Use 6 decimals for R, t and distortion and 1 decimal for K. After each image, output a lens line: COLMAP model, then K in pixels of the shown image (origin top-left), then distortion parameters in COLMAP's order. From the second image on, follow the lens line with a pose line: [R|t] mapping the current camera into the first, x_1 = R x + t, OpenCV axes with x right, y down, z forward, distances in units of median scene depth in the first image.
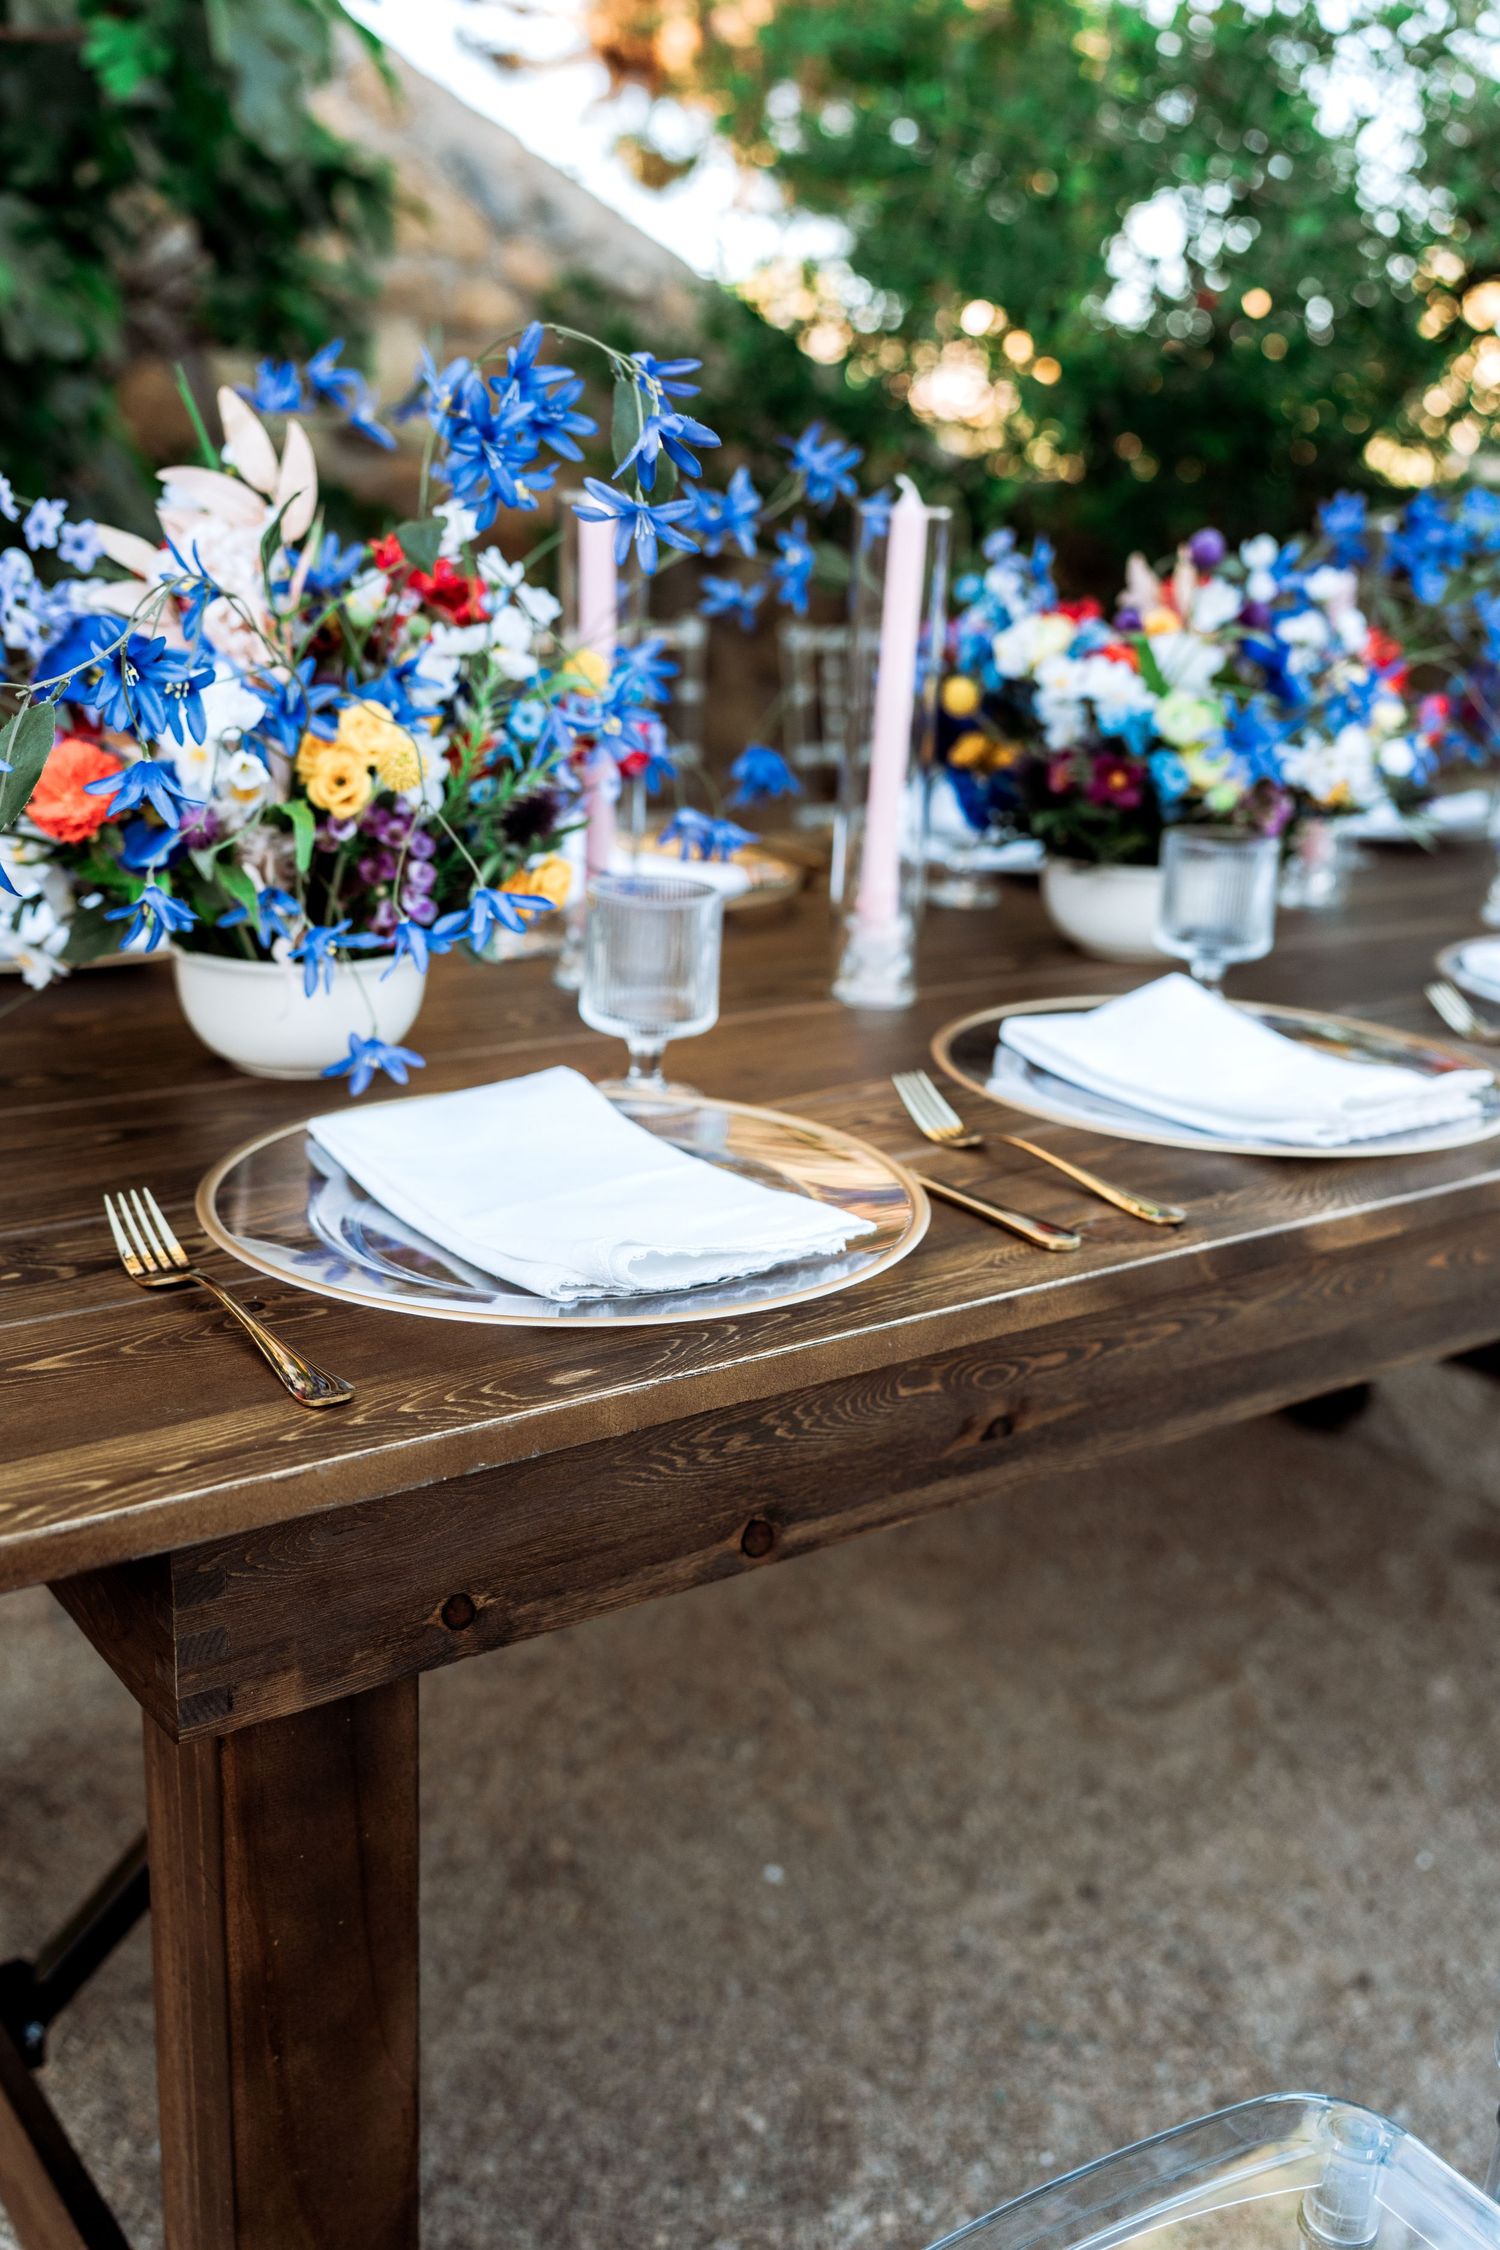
lens RADIAL K [[2169.1, 0, 736.3], [0, 2169.1, 1128.2], [0, 0, 1]] dist [0.066382, -0.030465]
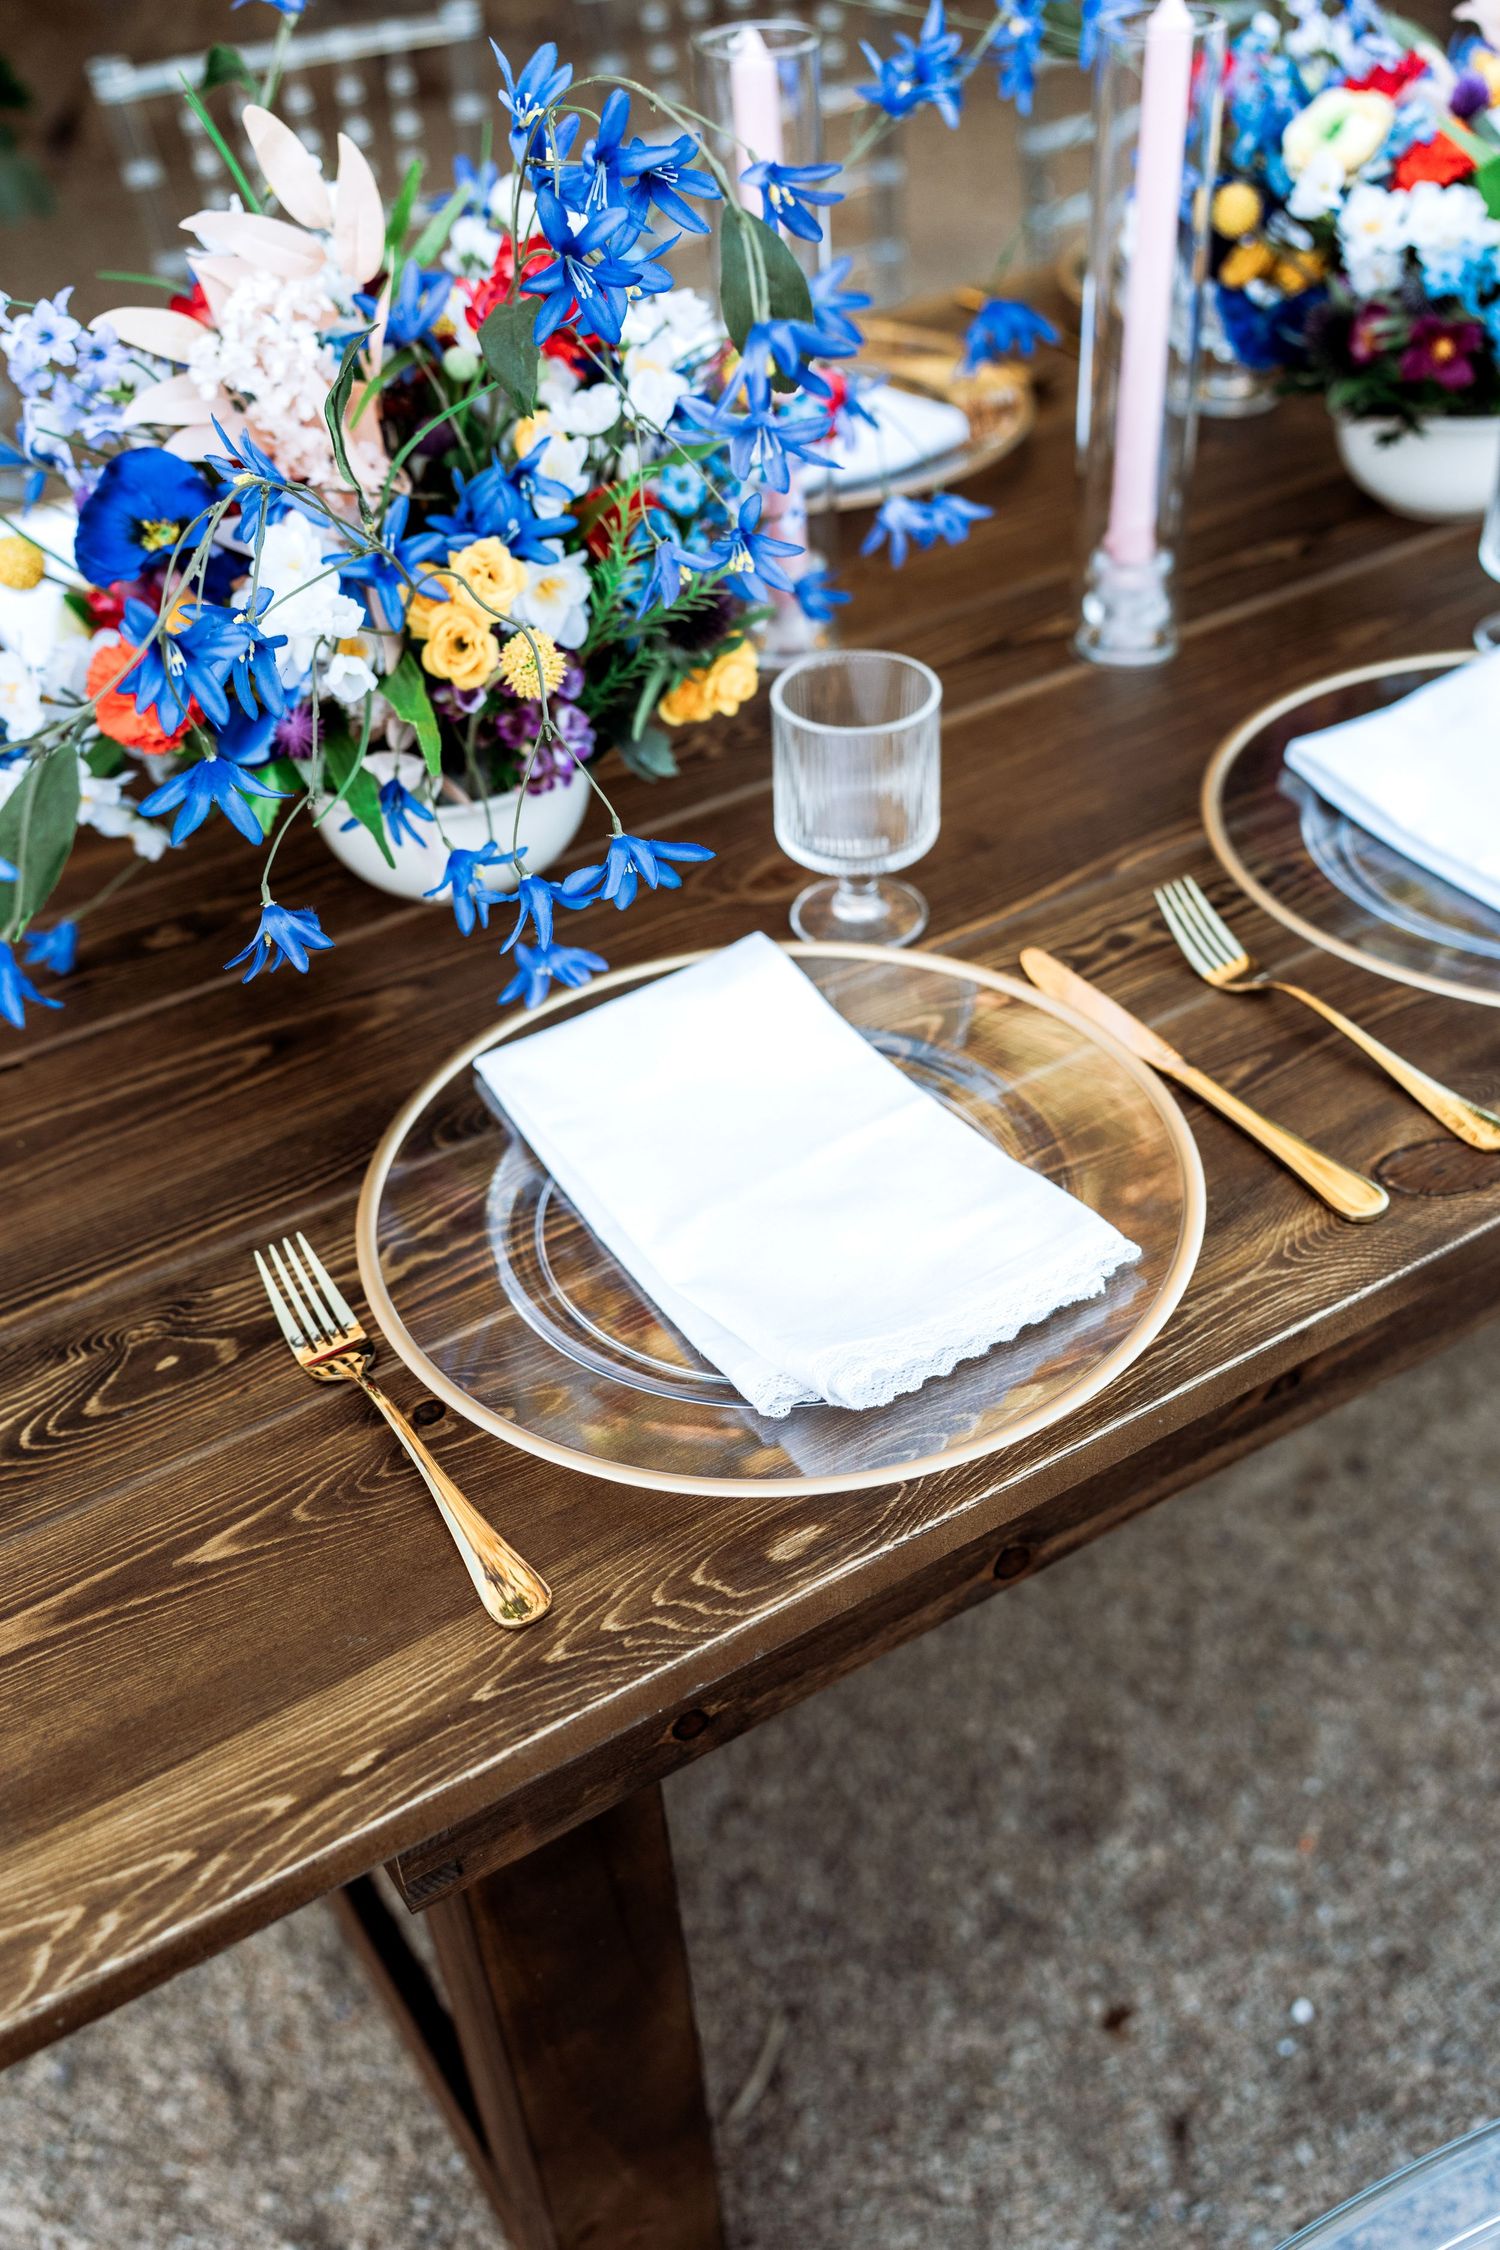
lens RADIAL K [[2169.1, 0, 736.3], [0, 2169.1, 1128.2], [0, 0, 1]] dist [0.066382, -0.030465]
pose [[0.992330, -0.038159, -0.117584, 0.007583], [0.079429, 0.925659, 0.369928, -0.259957], [0.094727, -0.376430, 0.921590, 0.179800]]
